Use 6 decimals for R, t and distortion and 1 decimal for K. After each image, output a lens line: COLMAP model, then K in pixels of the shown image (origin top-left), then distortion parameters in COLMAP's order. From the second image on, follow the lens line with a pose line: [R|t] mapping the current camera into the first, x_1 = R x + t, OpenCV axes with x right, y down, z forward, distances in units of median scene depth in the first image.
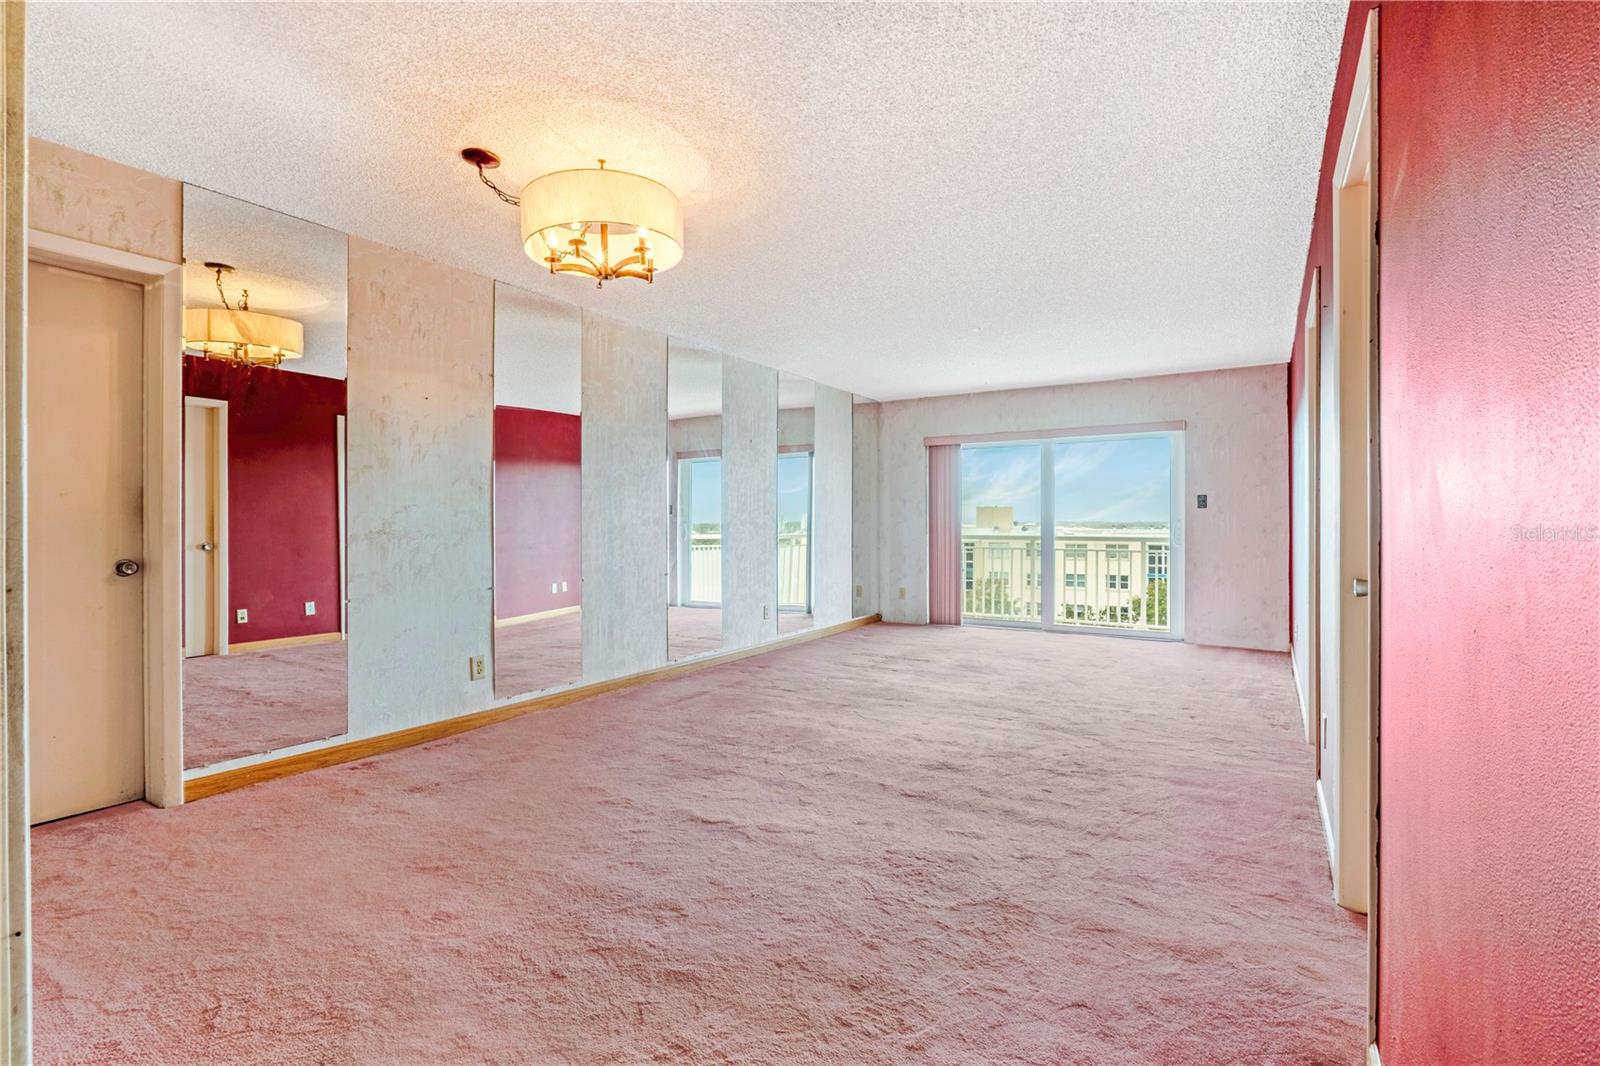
lens RADIAL K [[741.6, 0, 809.2], [0, 741.6, 529.6], [0, 0, 1]] dist [-0.013879, 0.000179]
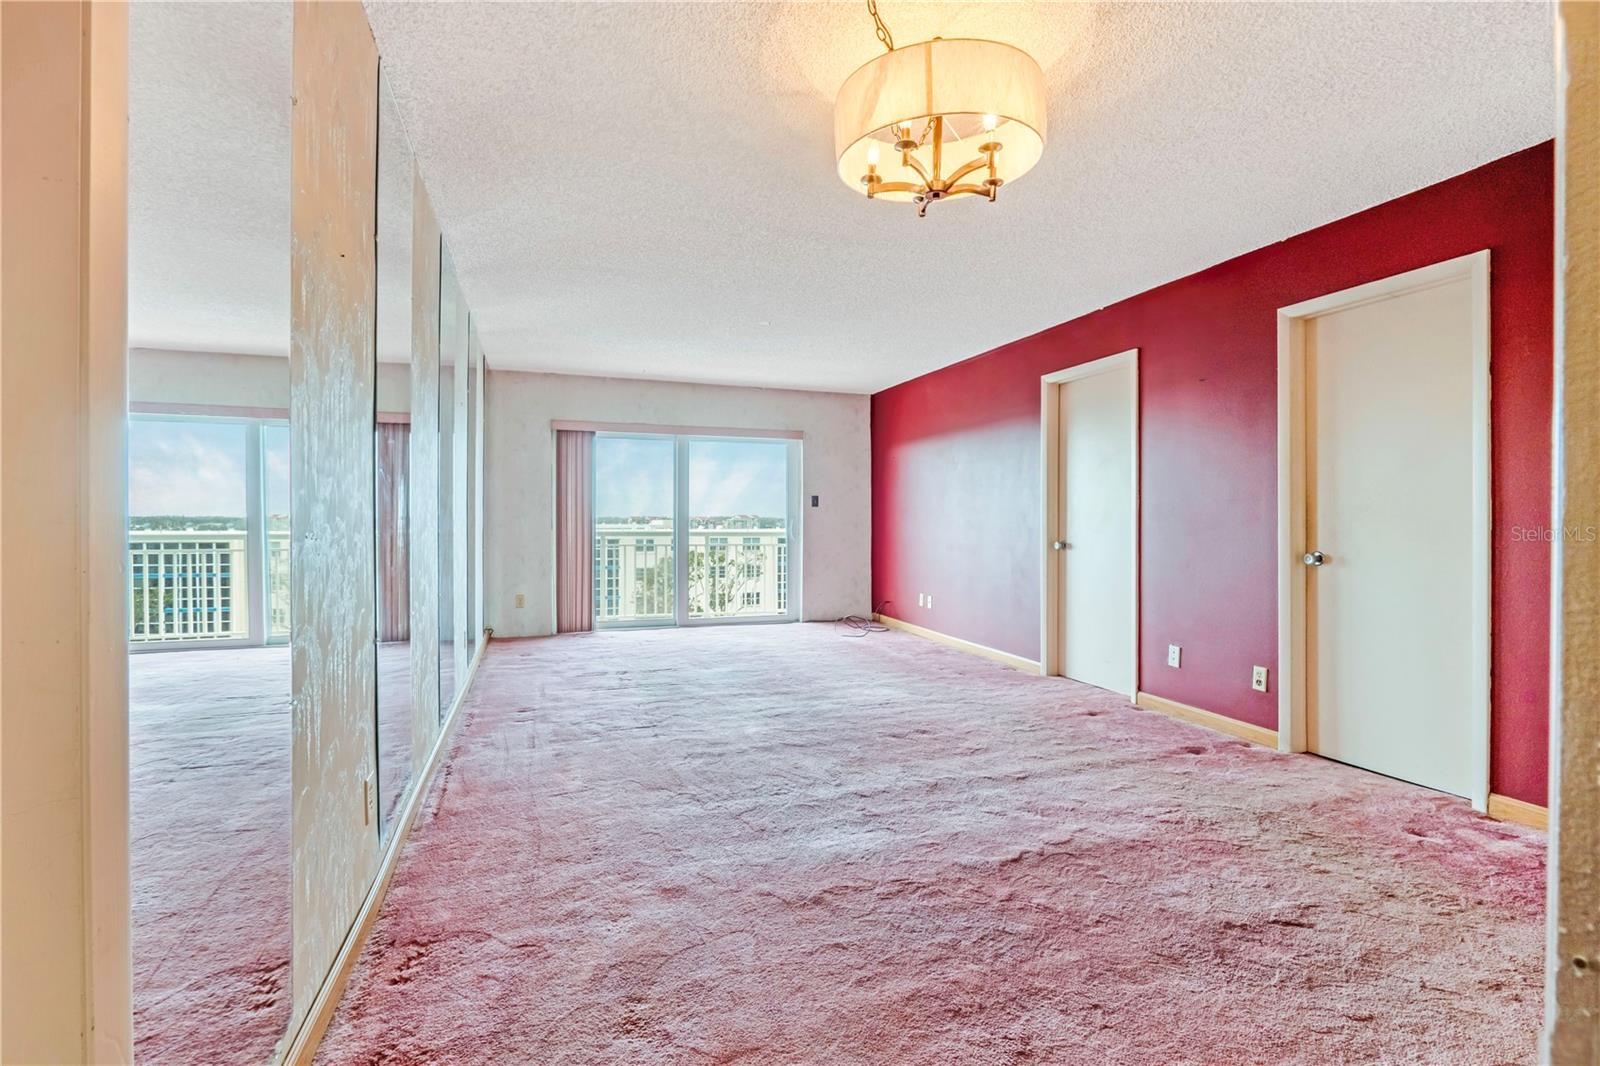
lens RADIAL K [[741.6, 0, 808.4], [0, 741.6, 528.8], [0, 0, 1]] dist [-0.013879, 0.000179]
pose [[0.623736, -0.009522, 0.781577, -0.368274], [0.004821, 0.999954, 0.008335, -0.002907], [-0.781620, -0.001431, 0.623753, 0.243542]]
